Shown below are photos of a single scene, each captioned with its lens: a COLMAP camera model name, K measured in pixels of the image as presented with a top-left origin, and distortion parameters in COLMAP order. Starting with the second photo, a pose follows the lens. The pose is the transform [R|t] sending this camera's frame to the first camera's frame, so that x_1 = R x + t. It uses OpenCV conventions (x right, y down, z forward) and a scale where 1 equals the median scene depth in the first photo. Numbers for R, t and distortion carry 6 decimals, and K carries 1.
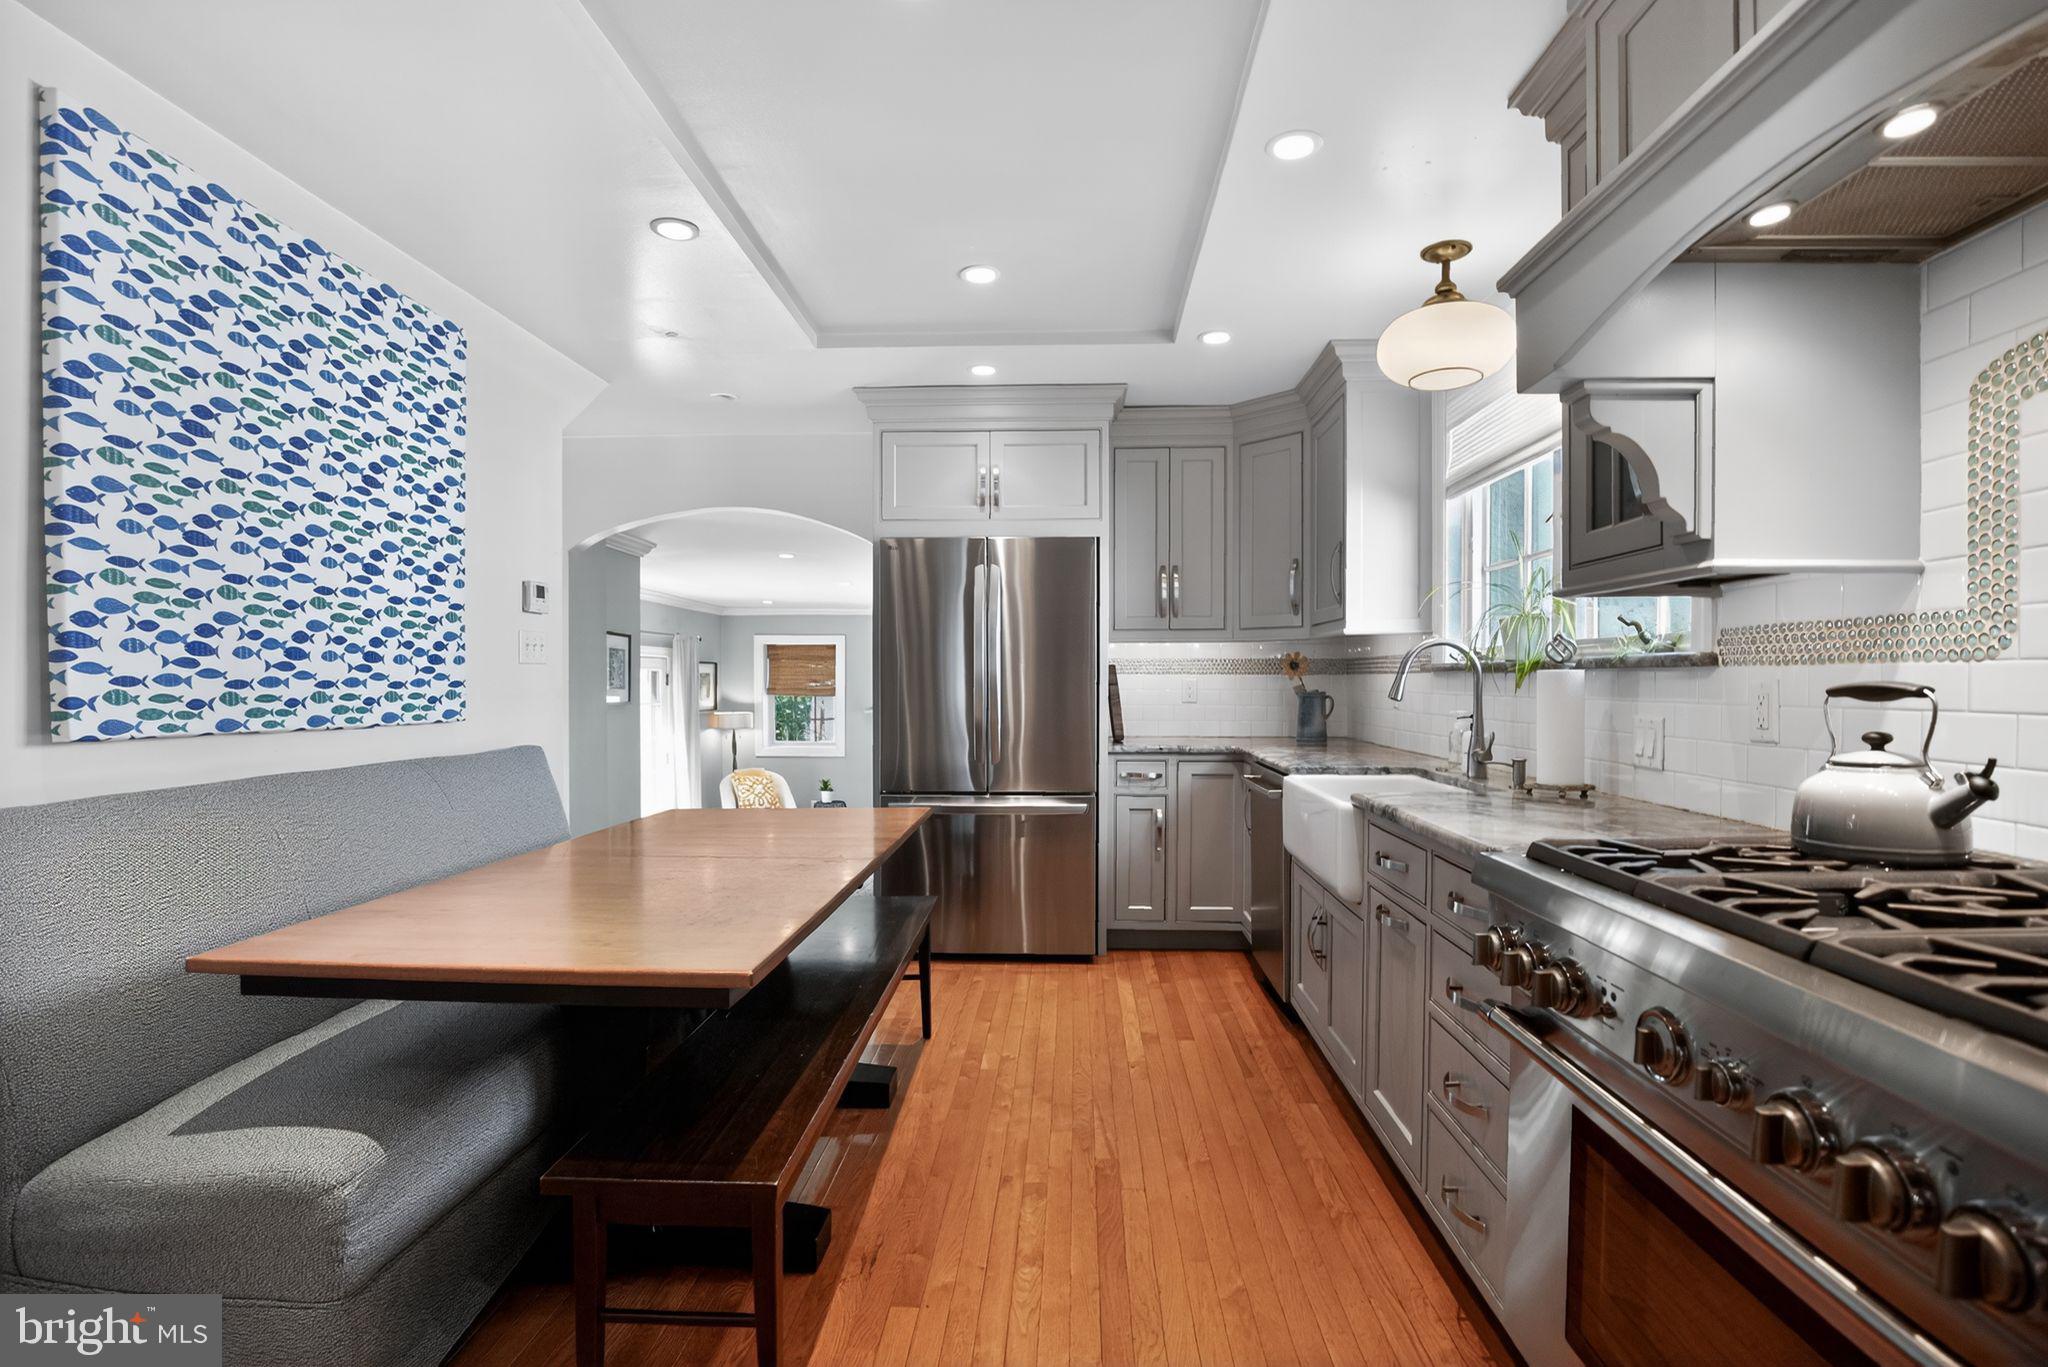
lens RADIAL K [[939.5, 0, 1042.2], [0, 939.5, 704.1], [0, 0, 1]] dist [-0.033835, 0.003189]
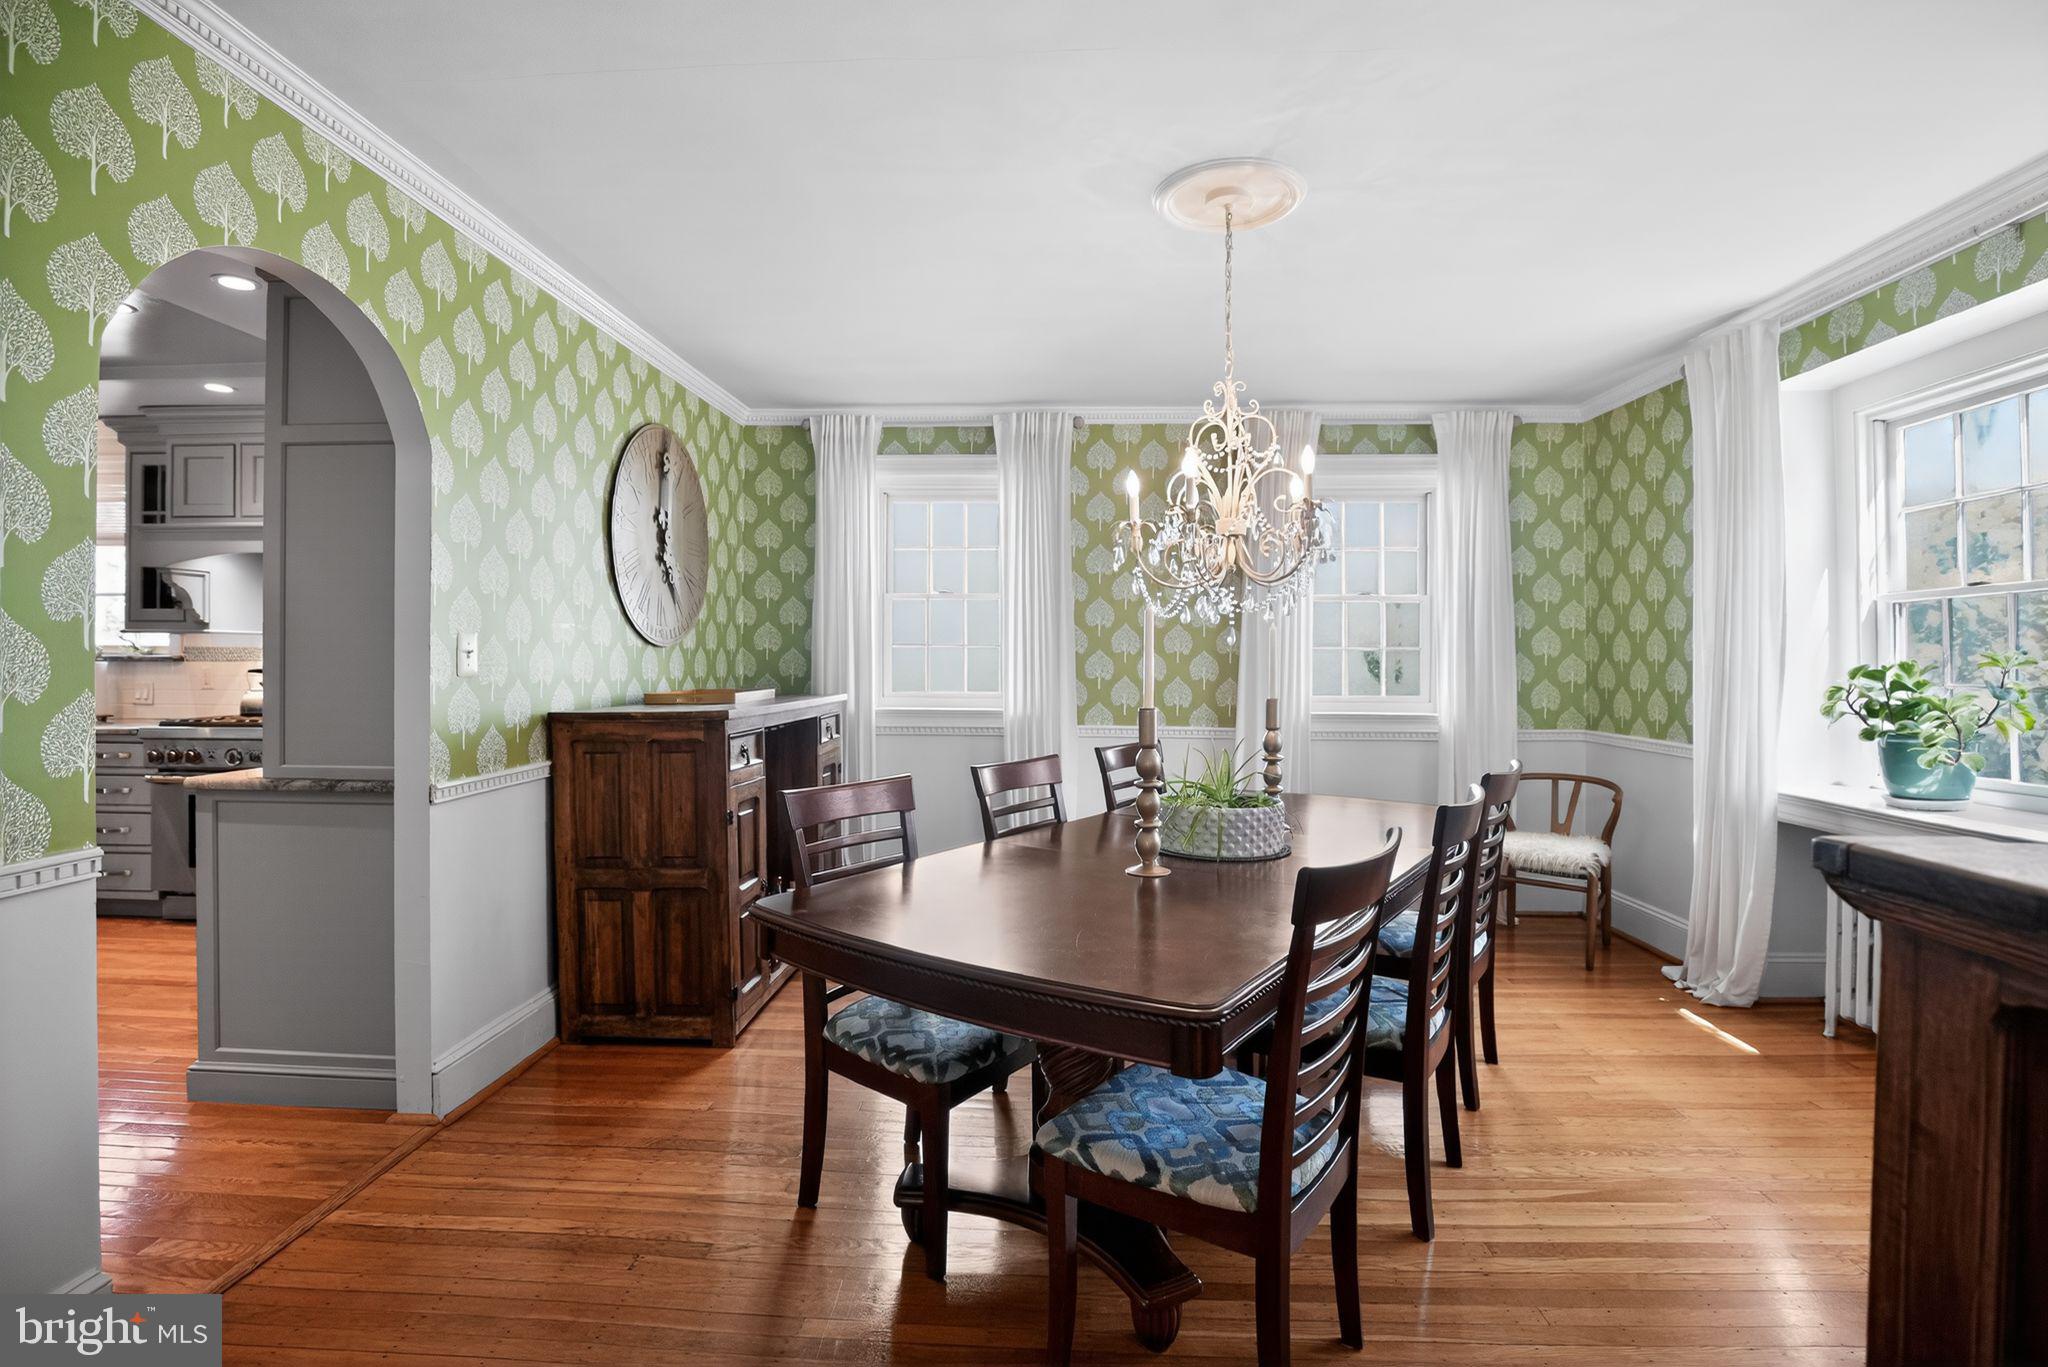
lens RADIAL K [[939.5, 0, 1018.3], [0, 939.5, 668.7], [0, 0, 1]] dist [-0.033835, 0.003189]
pose [[0.012880, -0.005302, 0.999903, -1.006246], [0.016752, 0.999847, 0.005086, 0.003303], [-0.999777, 0.016685, 0.012967, -0.766439]]
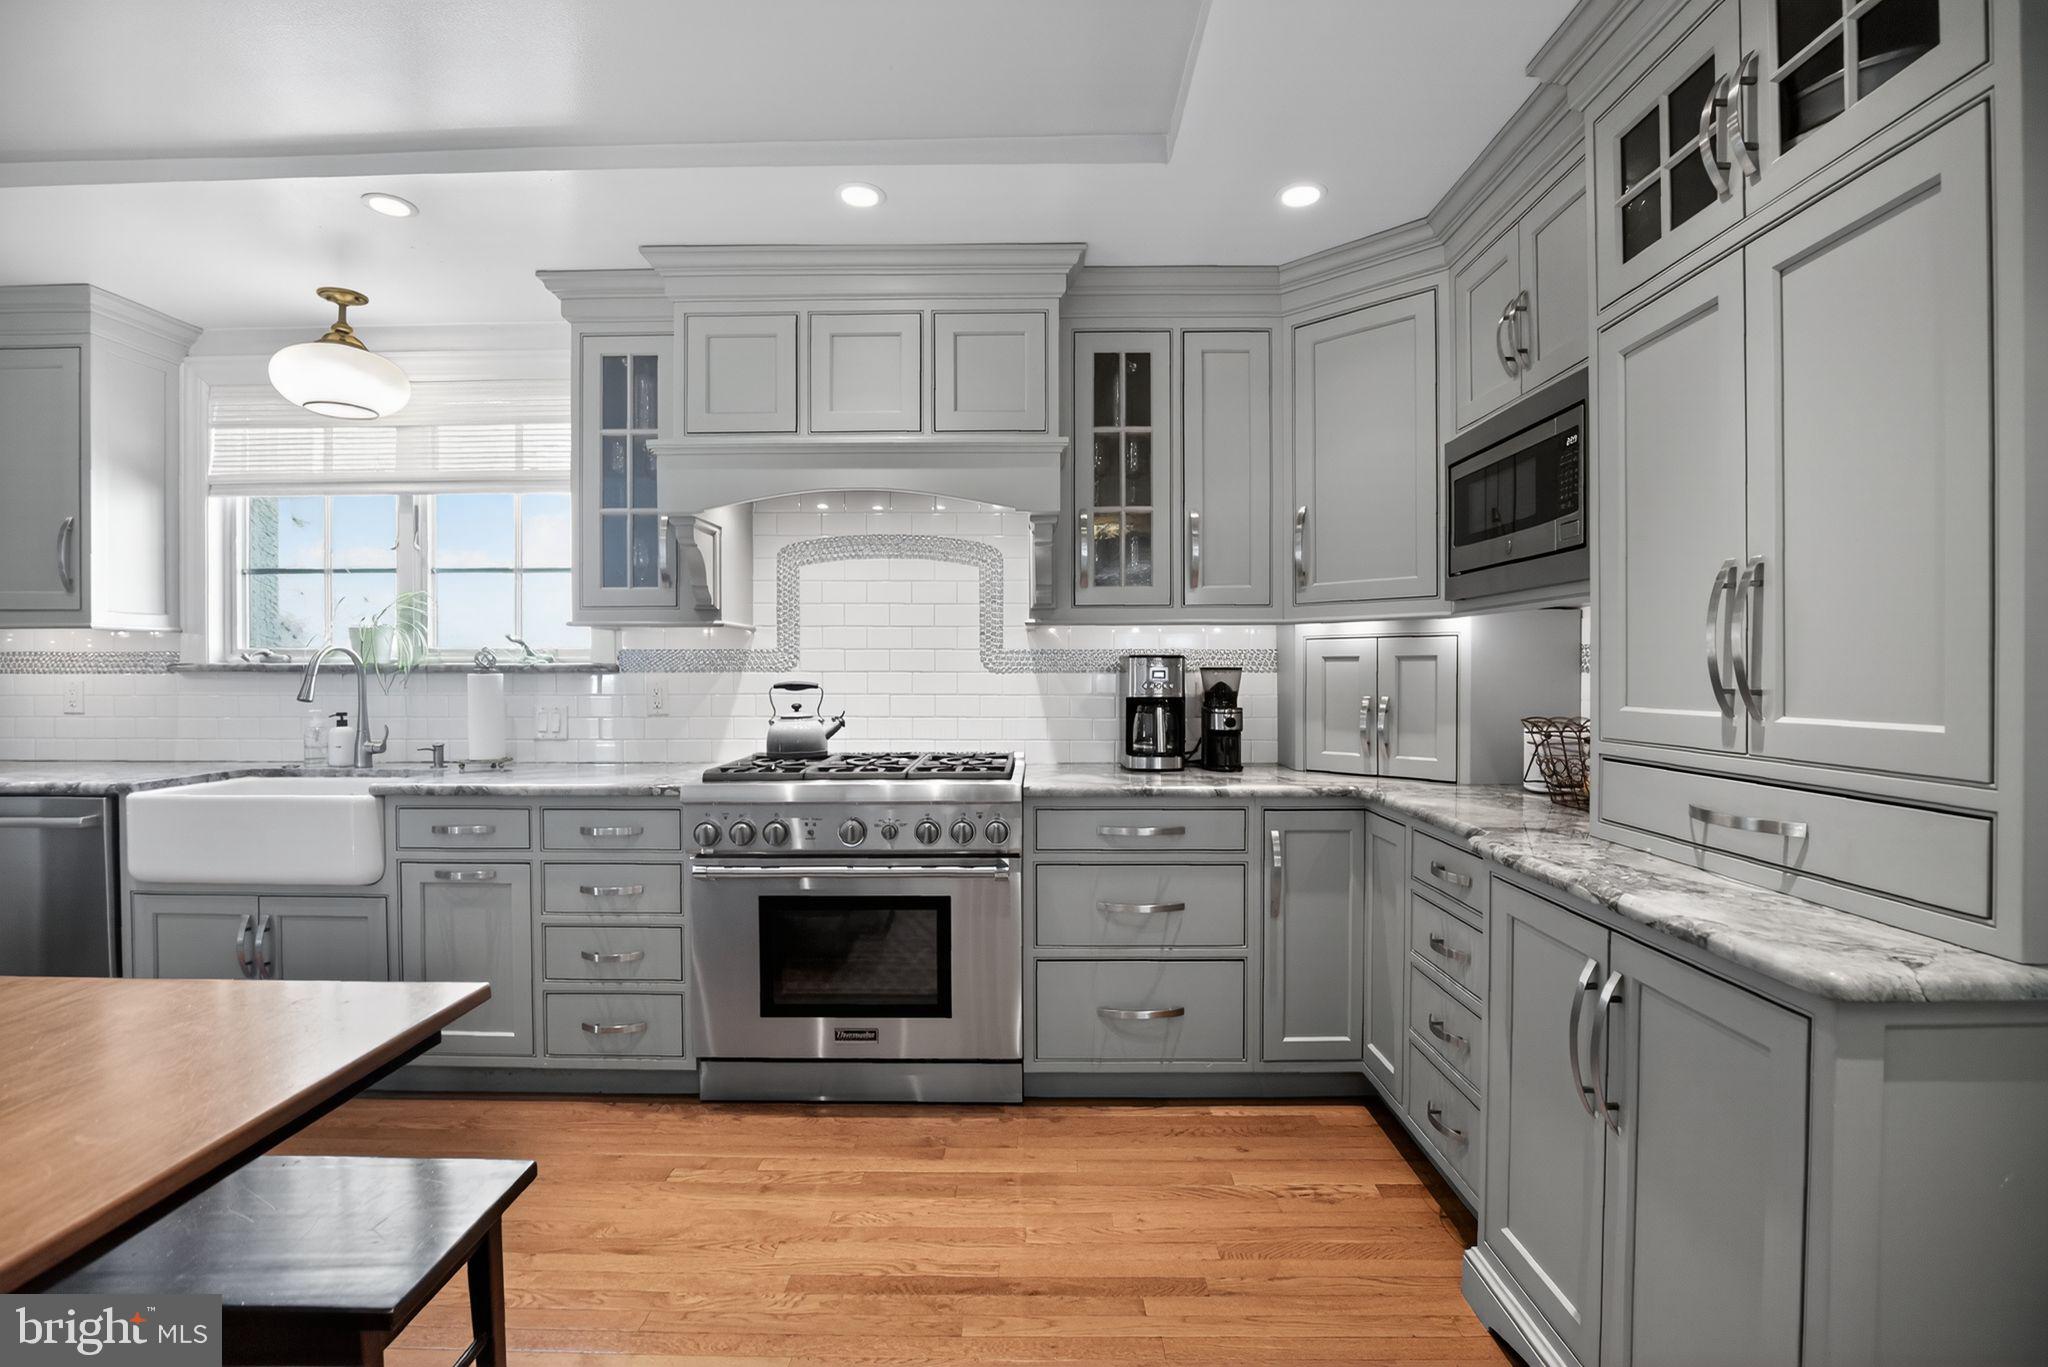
lens RADIAL K [[939.5, 0, 1022.9], [0, 939.5, 682.5], [0, 0, 1]] dist [-0.033835, 0.003189]
pose [[-0.022484, -0.014851, 0.999637, -0.538421], [0.026618, 0.999526, 0.015448, -0.016272], [-0.999393, 0.026956, -0.022078, 0.173334]]
